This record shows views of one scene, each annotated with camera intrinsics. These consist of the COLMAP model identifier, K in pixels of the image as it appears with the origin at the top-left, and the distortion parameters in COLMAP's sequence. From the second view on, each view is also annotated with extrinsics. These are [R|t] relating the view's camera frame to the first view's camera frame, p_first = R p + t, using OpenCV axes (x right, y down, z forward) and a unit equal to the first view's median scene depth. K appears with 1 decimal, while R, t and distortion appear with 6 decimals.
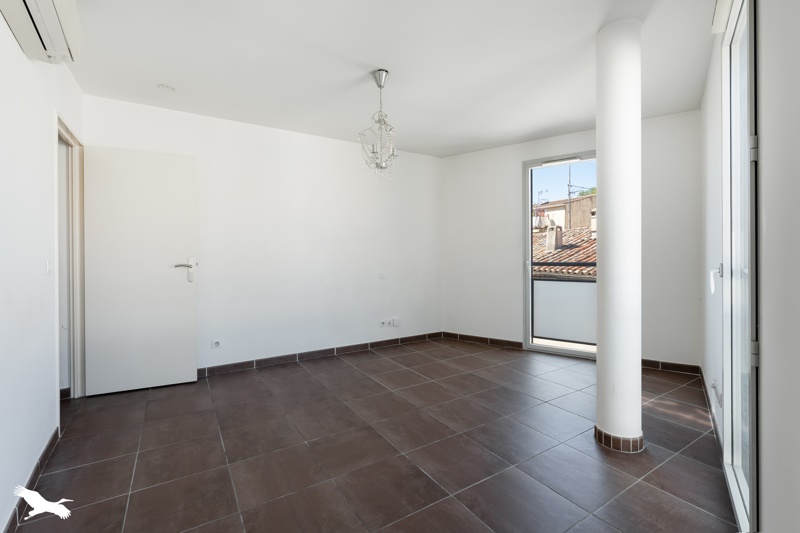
lens RADIAL K [[401.8, 0, 401.2], [0, 401.8, 262.3], [0, 0, 1]] dist [-0.006359, 0.000912]
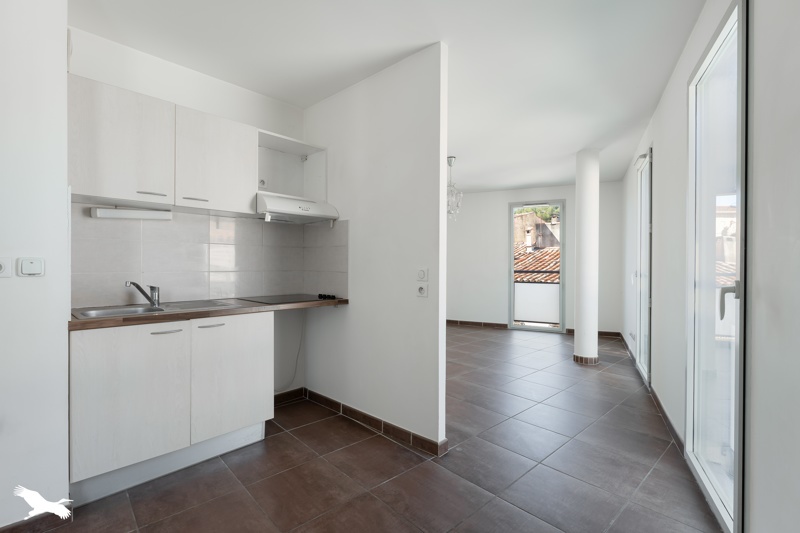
lens RADIAL K [[360.0, 0, 399.5], [0, 360.0, 269.5], [0, 0, 1]] dist [0.003575, -0.000007]
pose [[0.993548, 0.012603, 0.112706, -0.444443], [-0.012258, 0.999918, -0.003751, 0.011530], [-0.112744, 0.002345, 0.993621, -0.509262]]
